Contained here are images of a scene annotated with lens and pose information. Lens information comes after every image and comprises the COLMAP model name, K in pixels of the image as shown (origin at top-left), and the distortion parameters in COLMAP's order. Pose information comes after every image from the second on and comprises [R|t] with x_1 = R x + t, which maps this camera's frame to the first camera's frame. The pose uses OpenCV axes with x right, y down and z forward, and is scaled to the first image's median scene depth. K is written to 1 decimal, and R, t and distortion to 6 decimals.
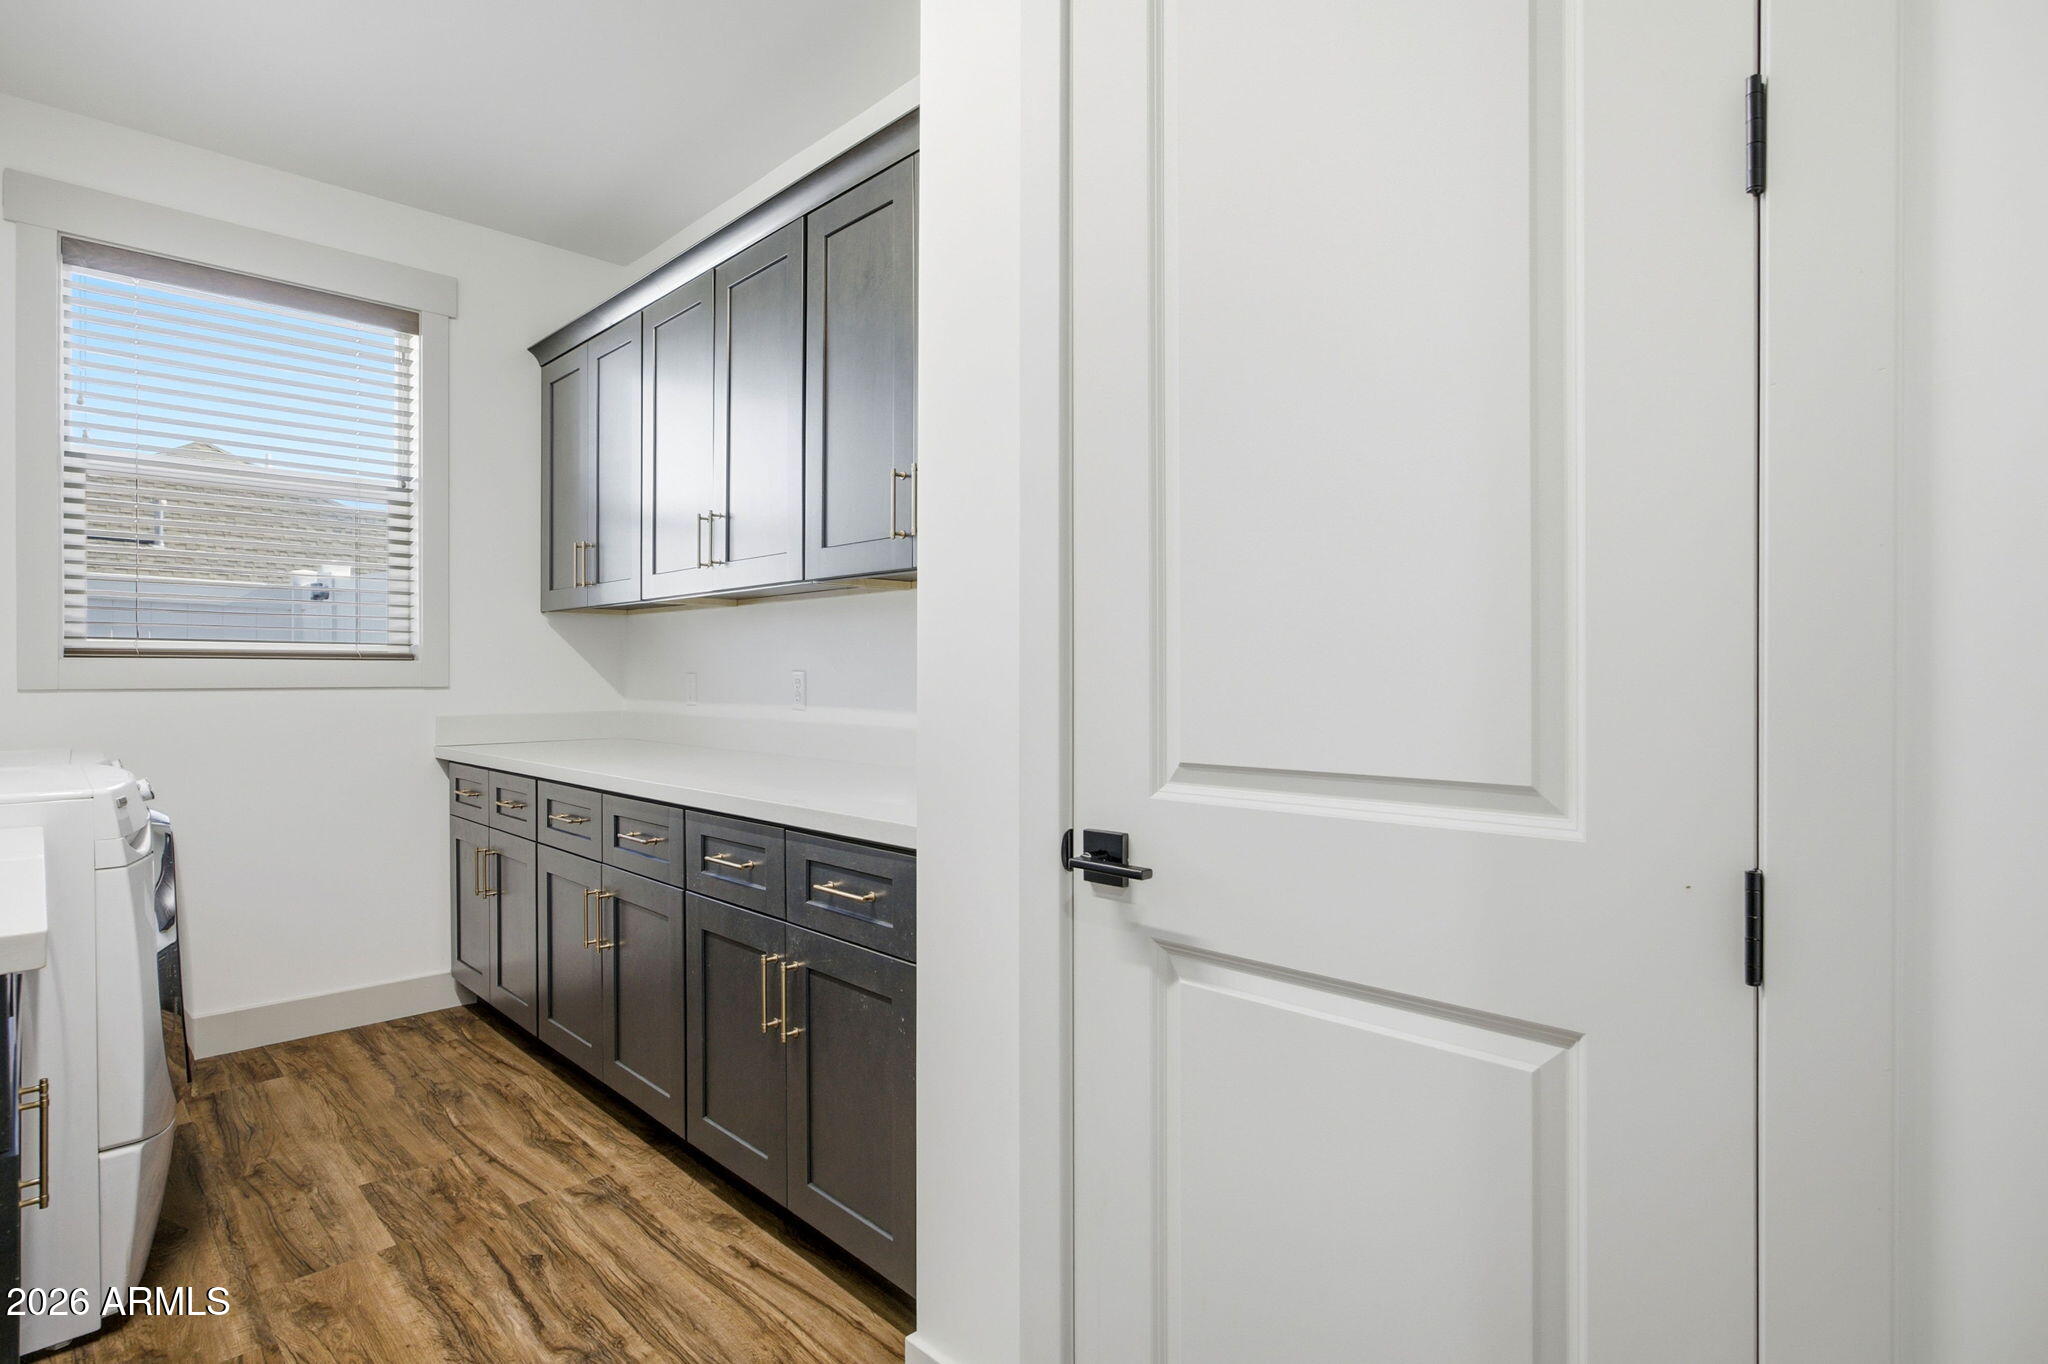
lens RADIAL K [[1051.8, 0, 1025.7], [0, 1051.8, 679.7], [0, 0, 1]] dist [0.003164, -0.000269]
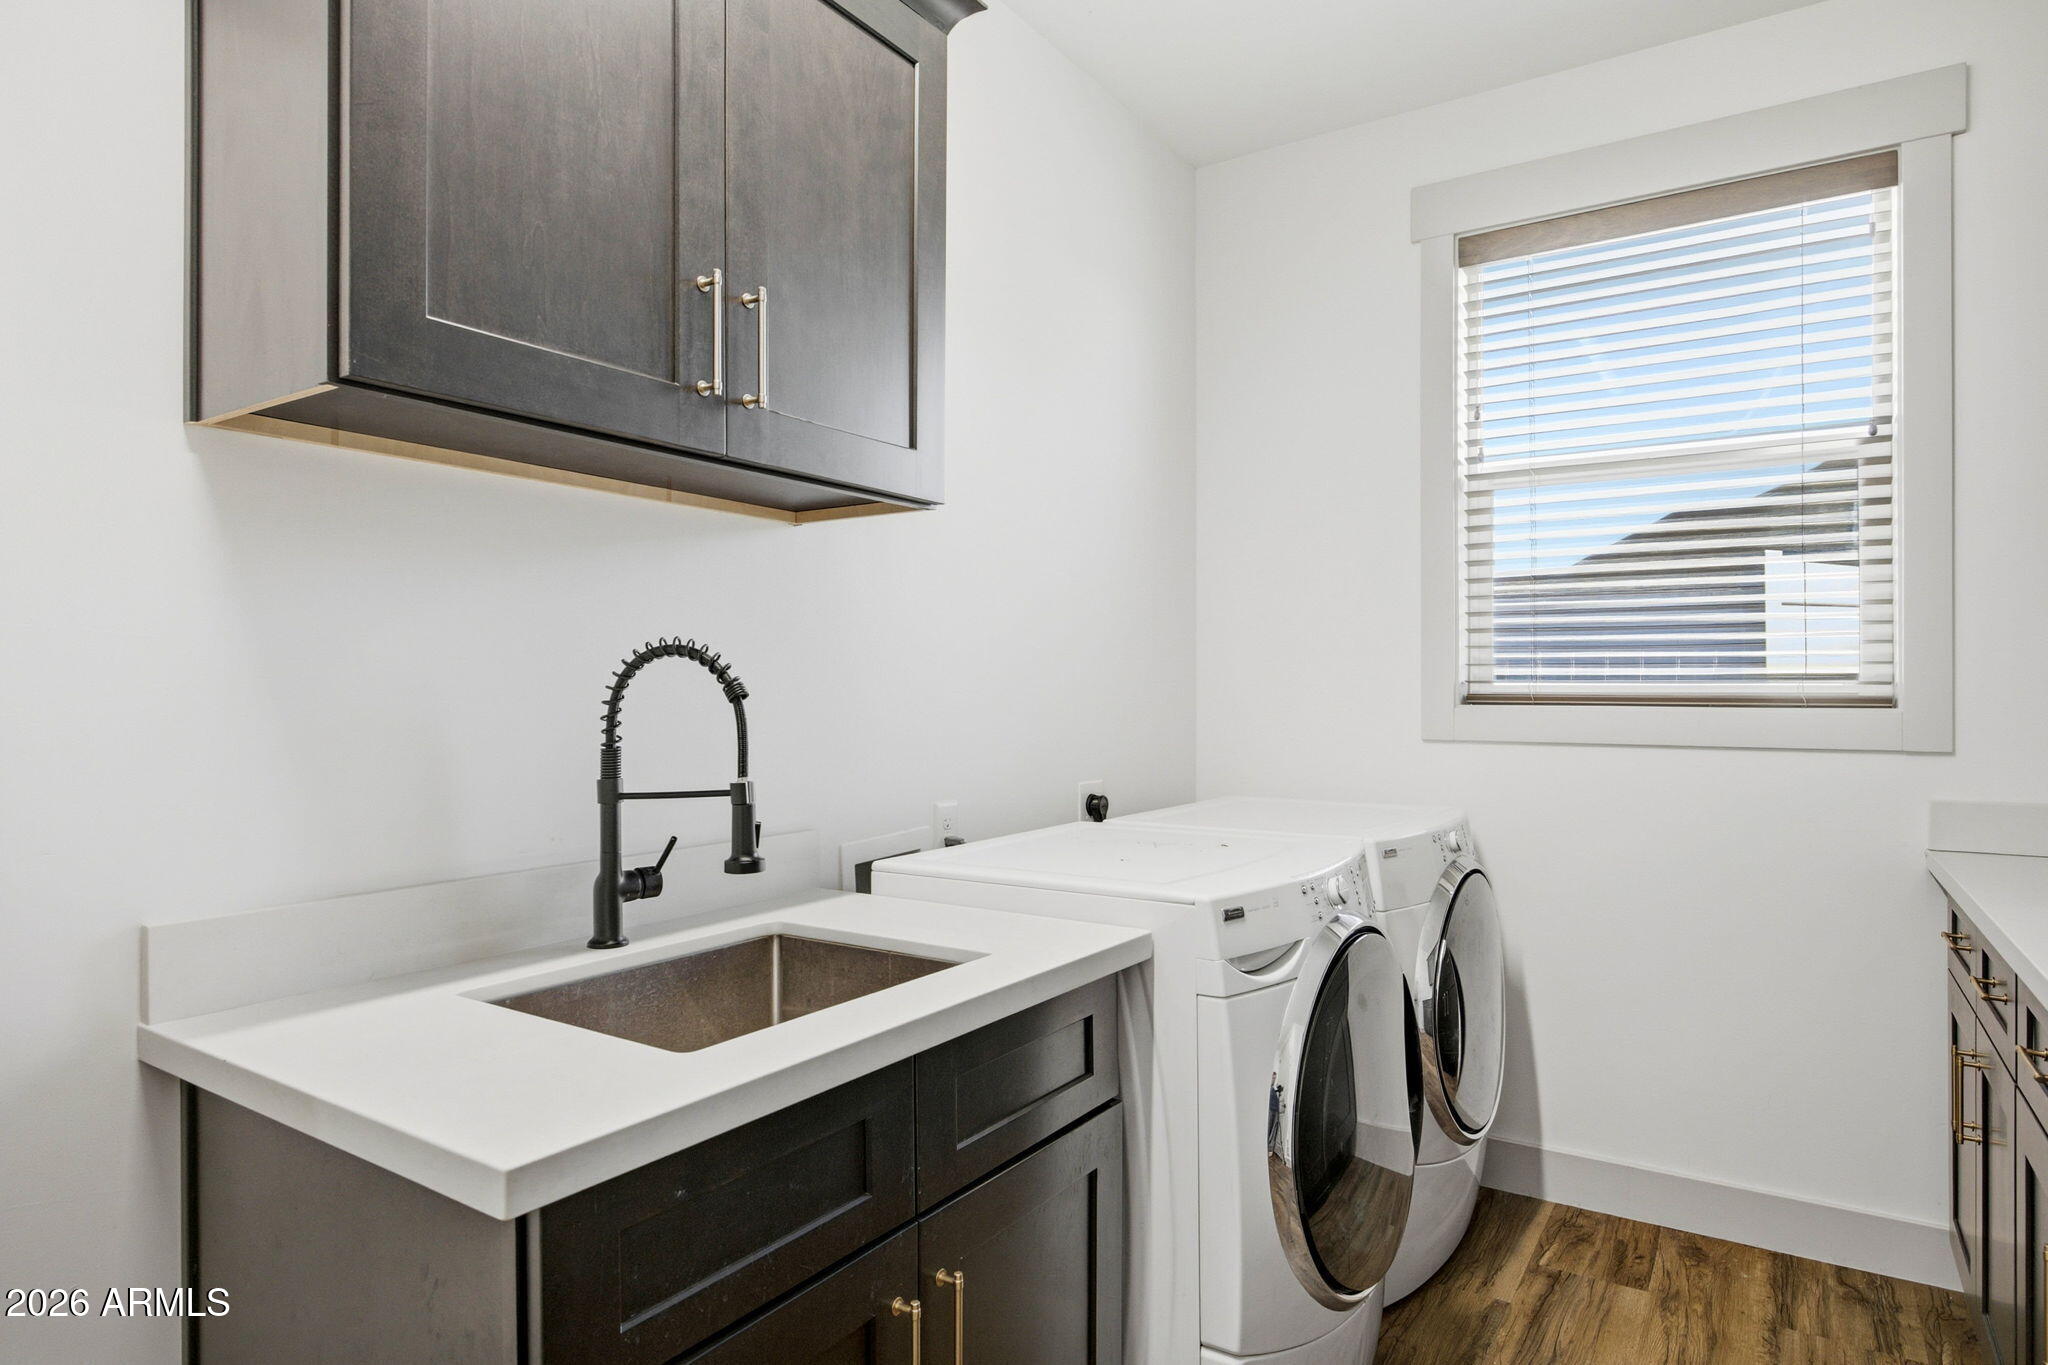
lens RADIAL K [[1157.3, 0, 1025.6], [0, 1157.3, 689.4], [0, 0, 1]] dist [-0.004334, 0.002188]
pose [[0.221521, 0.001651, -0.975154, -0.028457], [-0.006111, 0.999981, 0.000305, -0.029801], [0.975136, 0.005892, 0.221527, 0.387444]]
